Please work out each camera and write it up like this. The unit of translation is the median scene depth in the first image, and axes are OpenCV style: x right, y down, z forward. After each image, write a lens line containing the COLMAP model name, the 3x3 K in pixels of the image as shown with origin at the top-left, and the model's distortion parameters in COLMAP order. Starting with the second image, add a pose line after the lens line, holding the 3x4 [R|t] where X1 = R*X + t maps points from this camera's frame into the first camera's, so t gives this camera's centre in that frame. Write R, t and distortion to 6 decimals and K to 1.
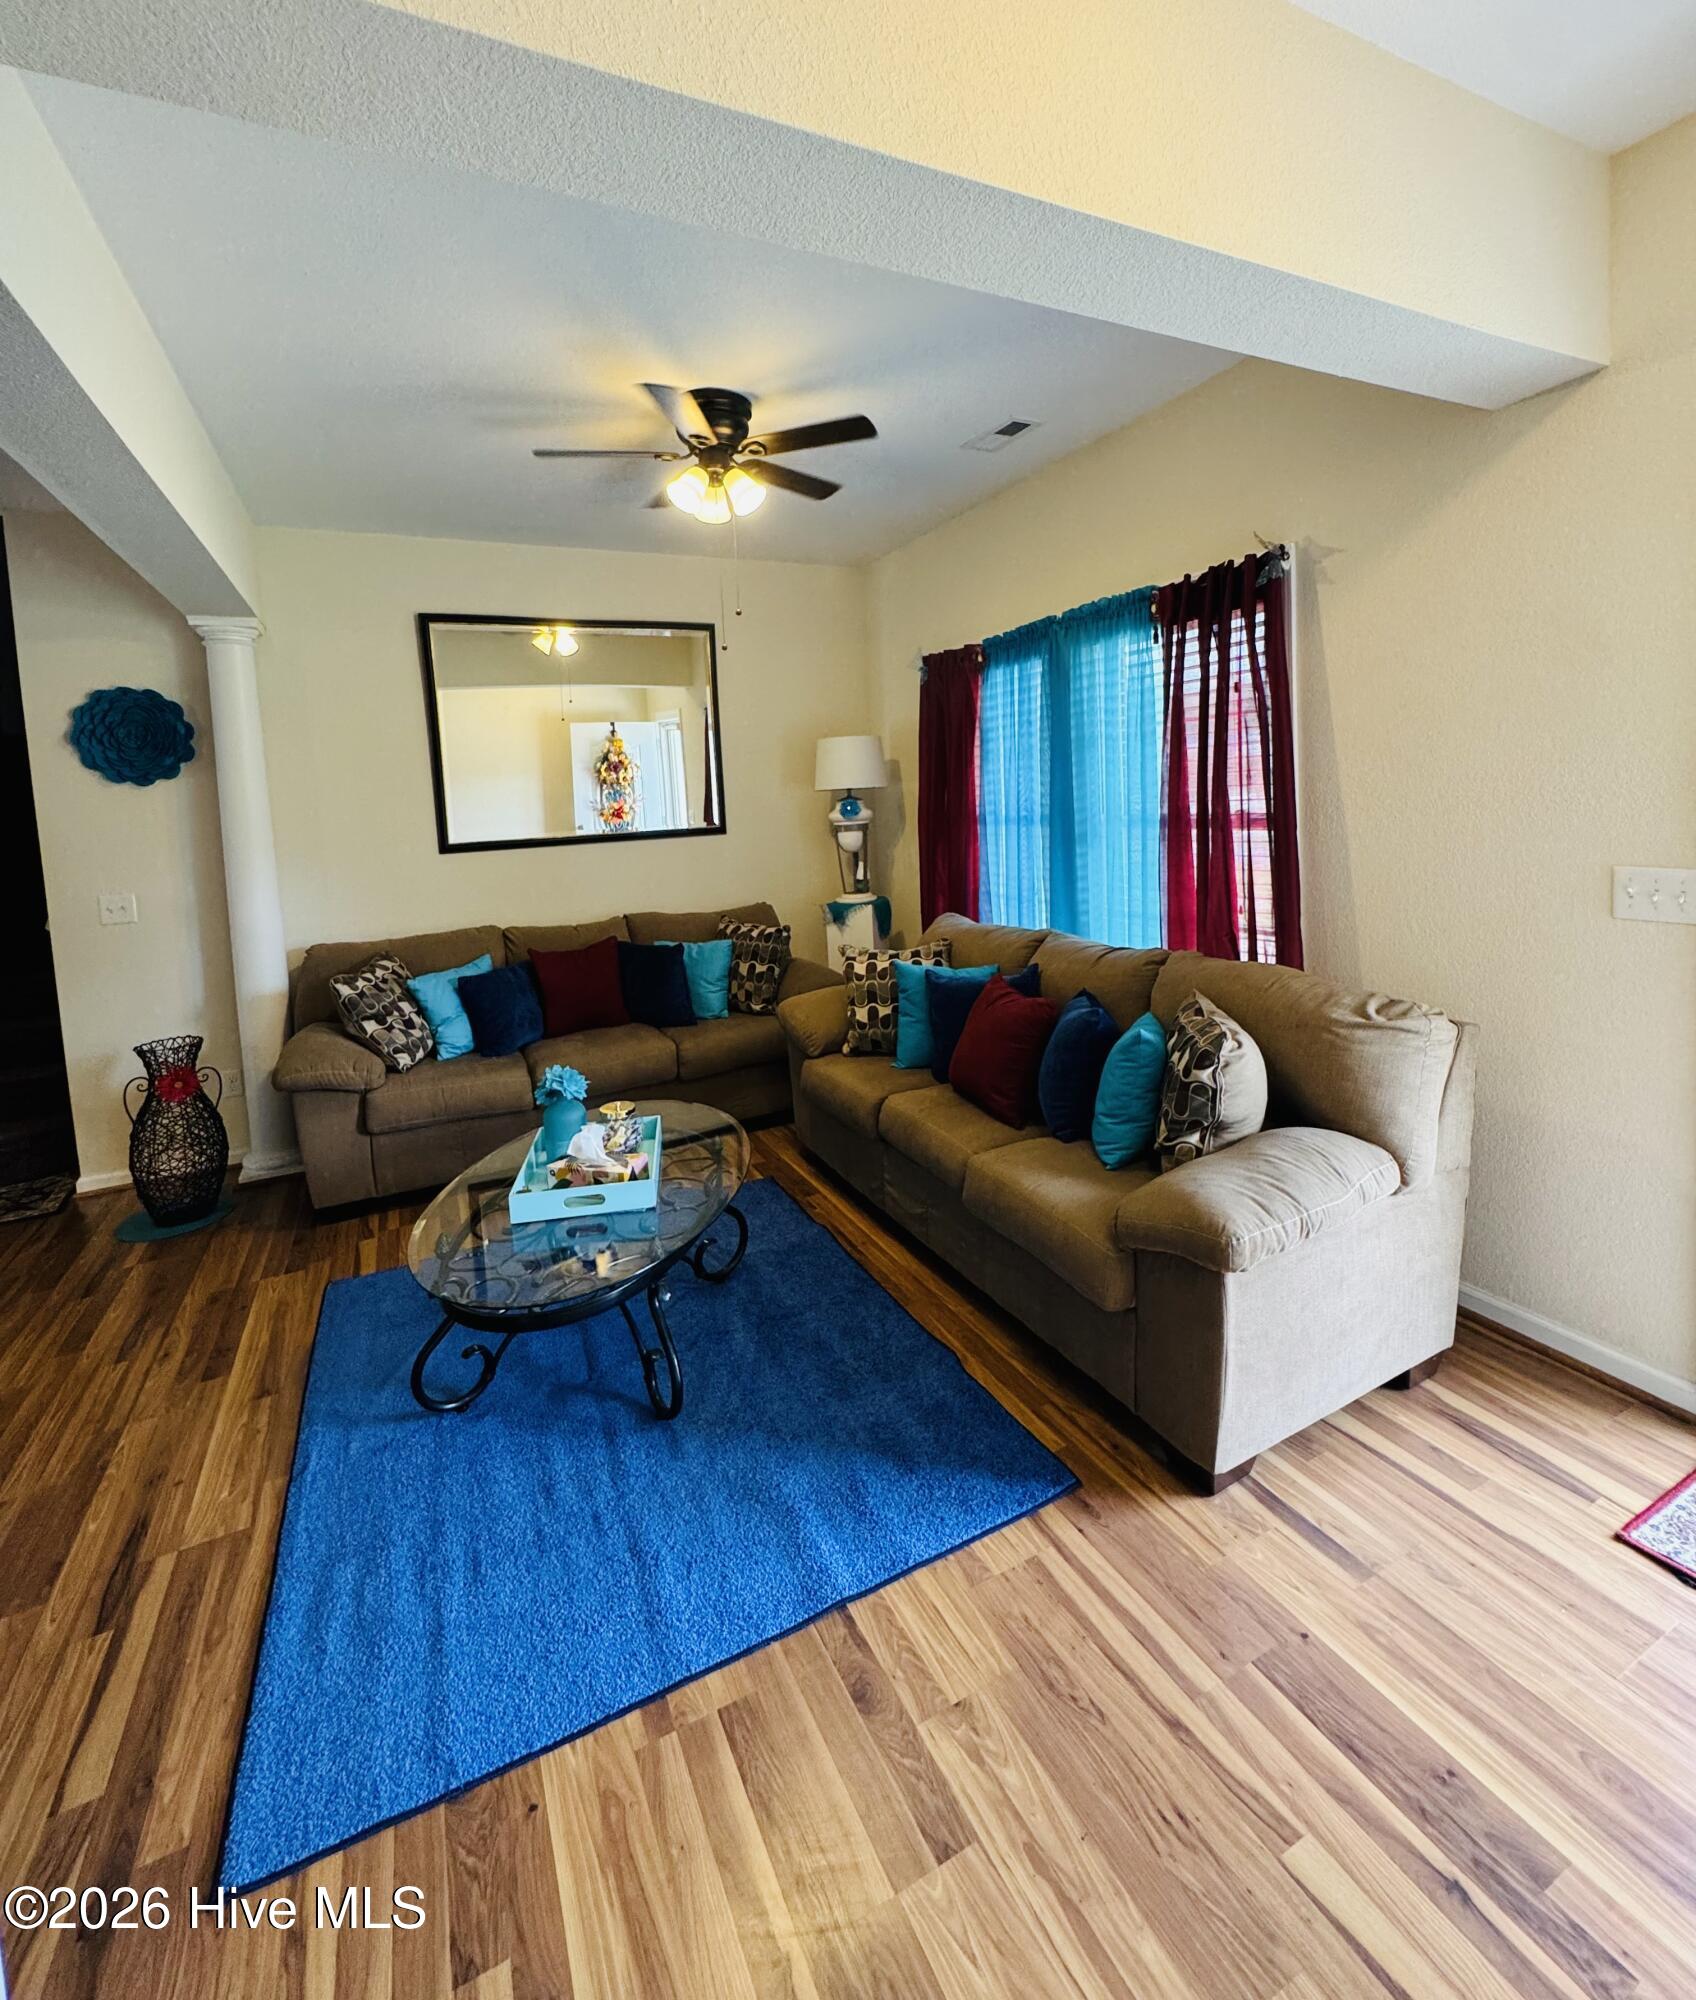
lens RADIAL K [[897.2, 0, 853.1], [0, 897.2, 985.8], [0, 0, 1]] dist [-0.002059, 0.000334]
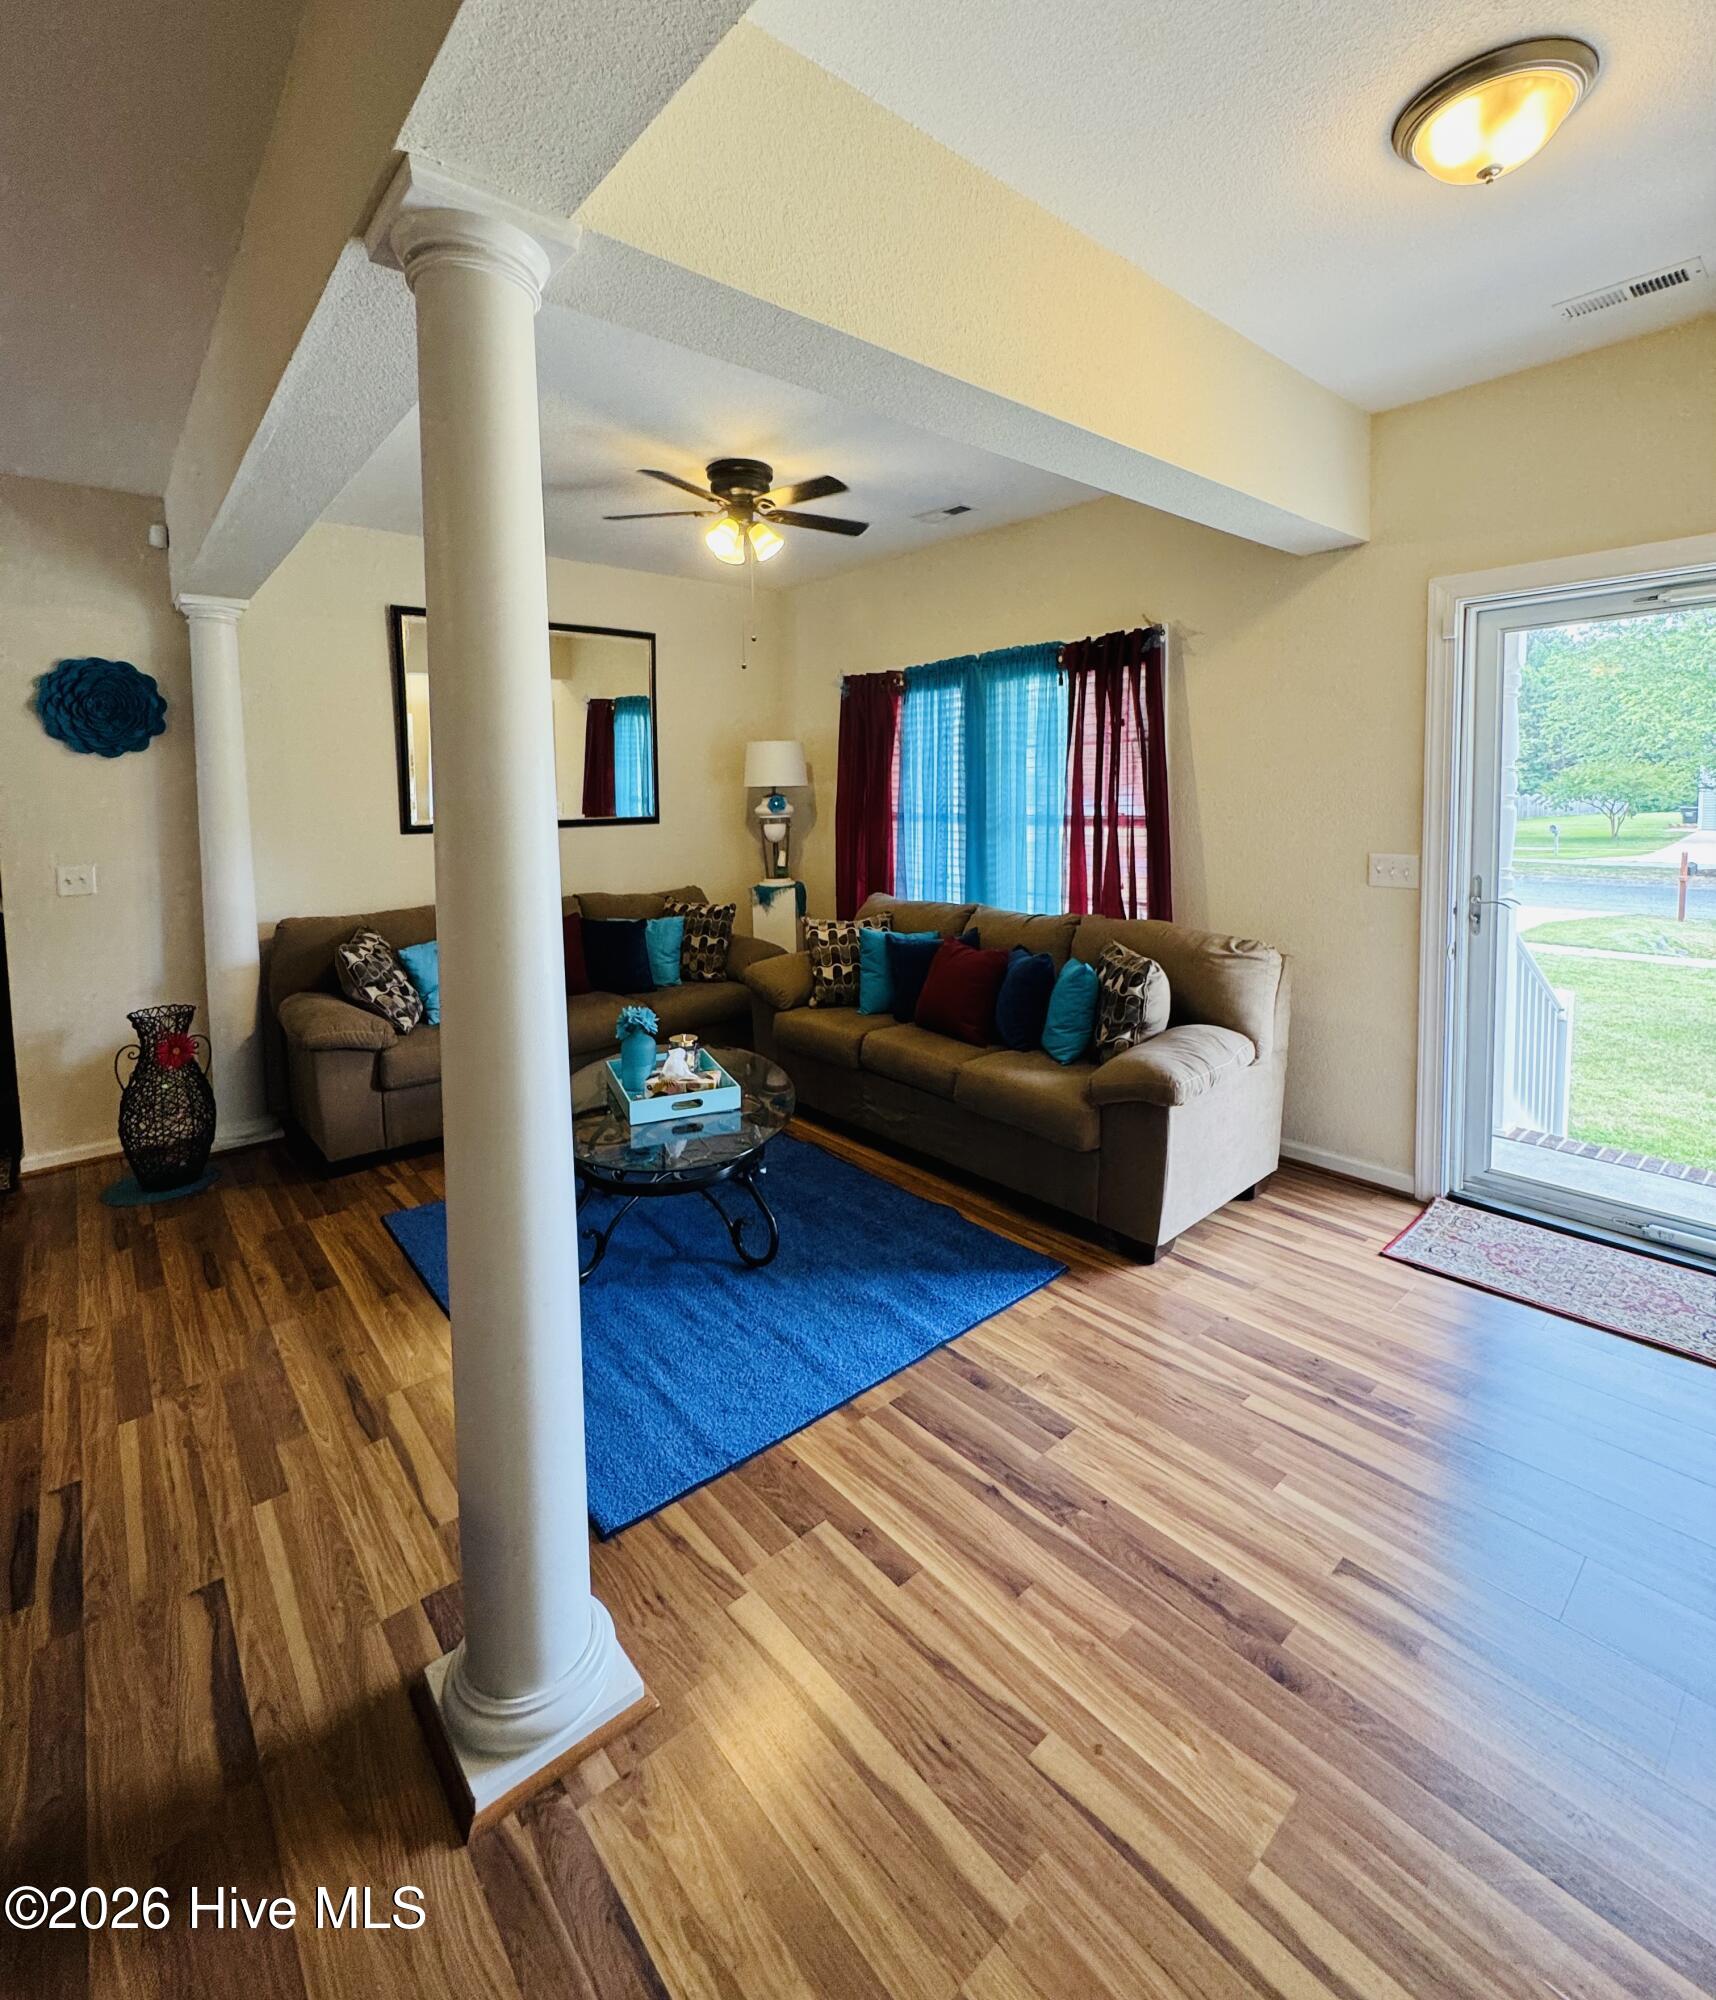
lens RADIAL K [[899.0, 0, 855.2], [0, 899.0, 1004.4], [0, 0, 1]] dist [-0.000444, -0.000186]
pose [[0.970108, -0.021561, 0.241712, -0.291255], [0.017489, 0.999667, 0.018981, 0.060758], [-0.242041, -0.014187, 0.970162, -0.226082]]
